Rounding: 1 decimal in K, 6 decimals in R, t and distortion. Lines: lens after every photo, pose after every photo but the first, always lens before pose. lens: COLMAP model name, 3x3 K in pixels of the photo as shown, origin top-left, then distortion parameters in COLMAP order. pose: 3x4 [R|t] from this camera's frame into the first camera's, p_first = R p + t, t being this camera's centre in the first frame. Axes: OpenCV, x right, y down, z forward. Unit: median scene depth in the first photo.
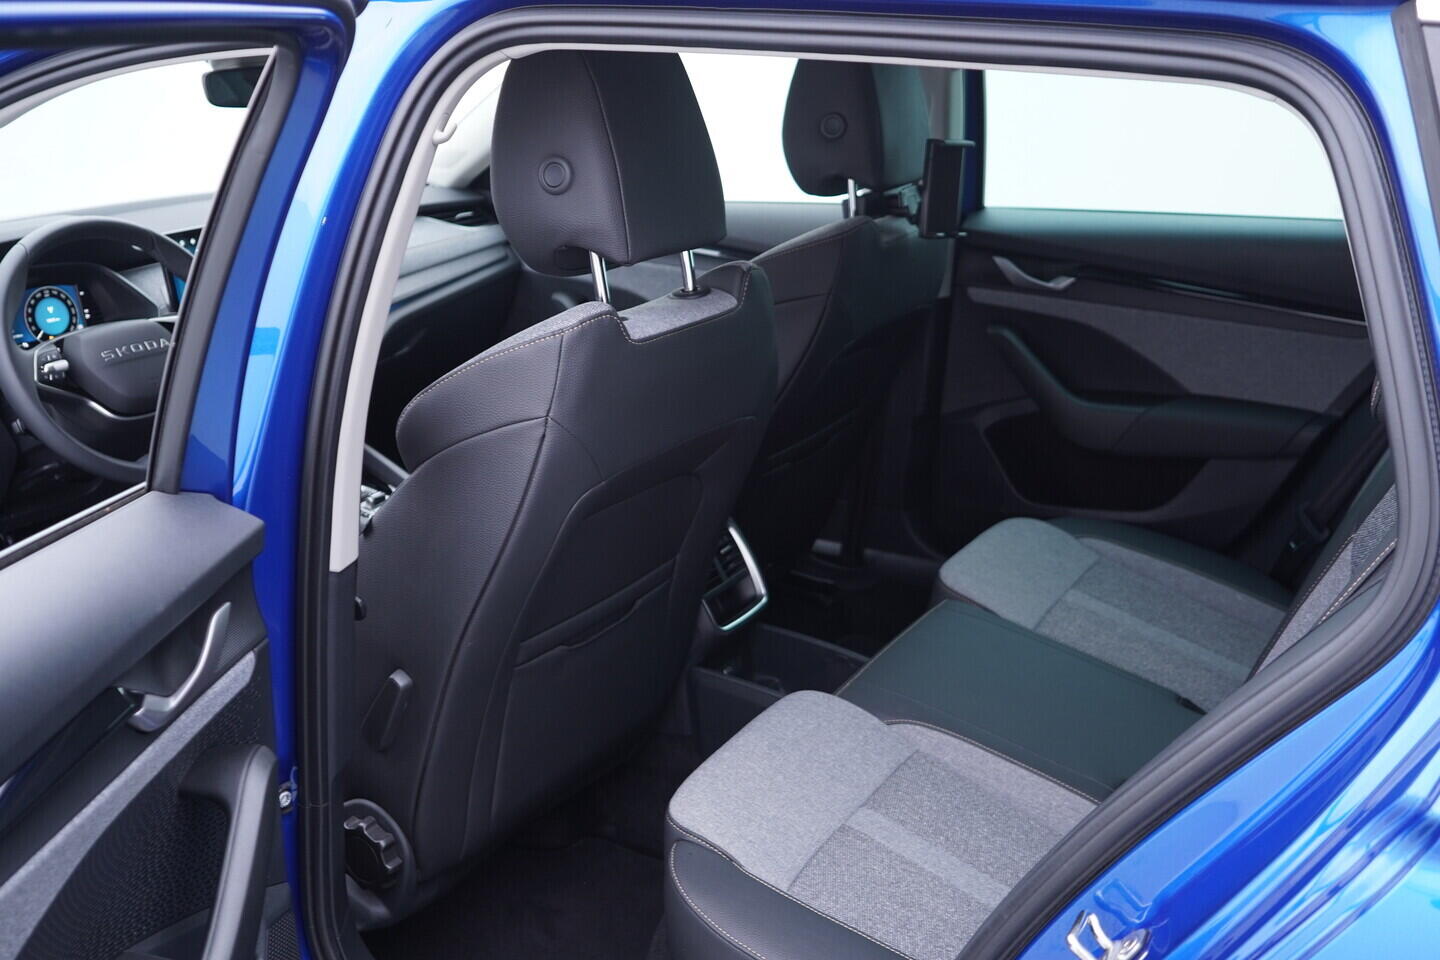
lens RADIAL K [[1488.6, 0, 712.2], [0, 1488.6, 474.0], [0, 0, 1]] dist [0.003996, 0.000000]
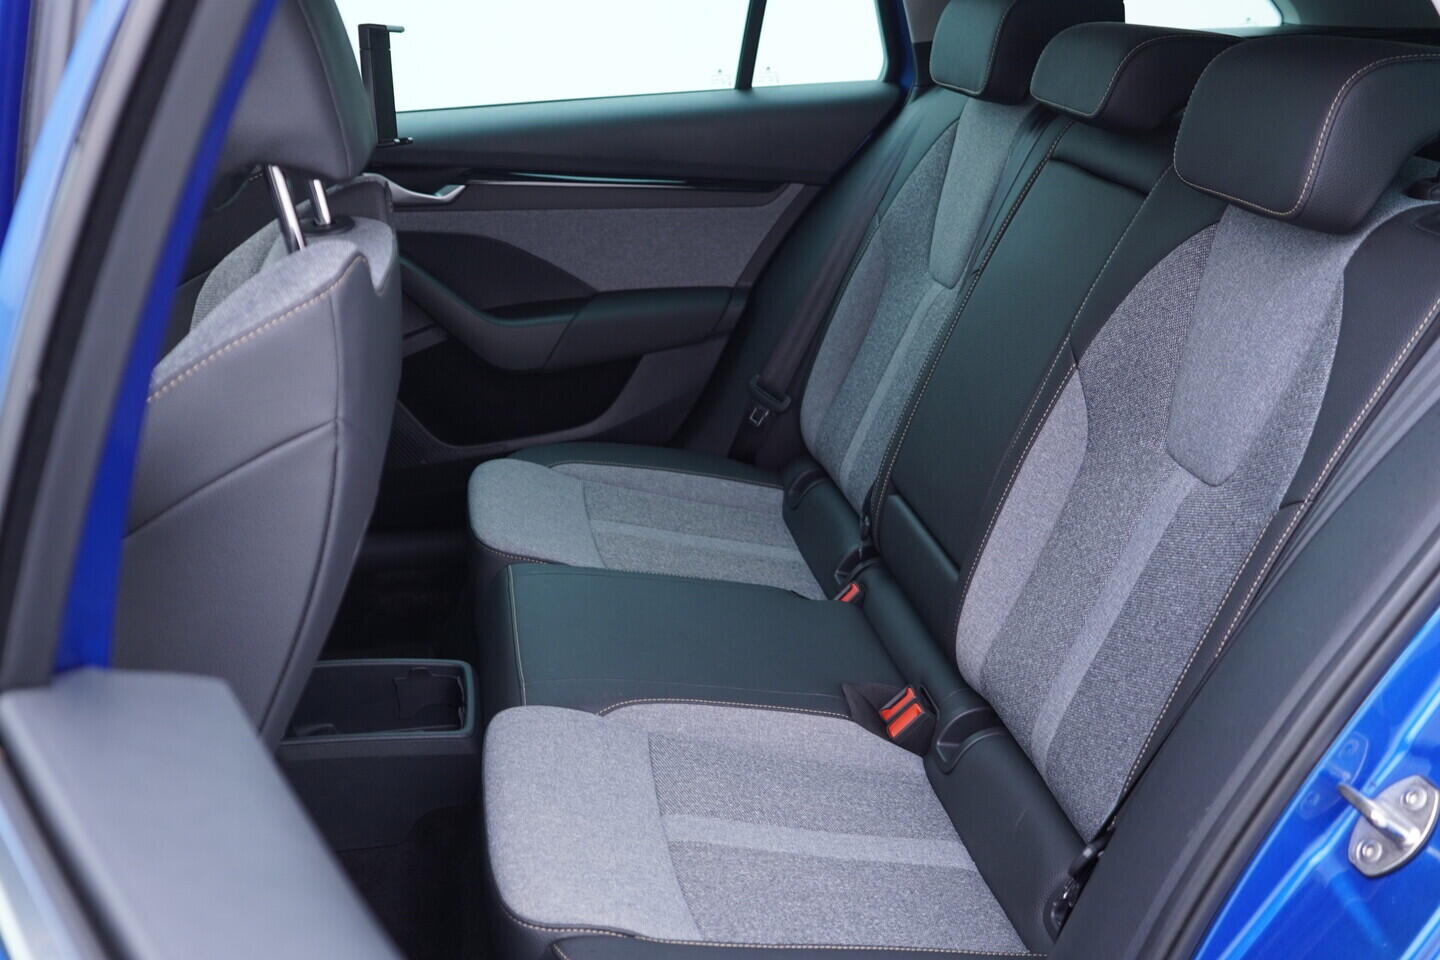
lens RADIAL K [[1488.6, 0, 717.8], [0, 1488.6, 482.5], [0, 0, 1]] dist [0.003996, 0.000000]
pose [[0.752452, -0.241492, 0.612779, -0.242287], [0.217215, 0.969294, 0.115267, -0.031326], [-0.621799, 0.046371, 0.781803, 0.234603]]
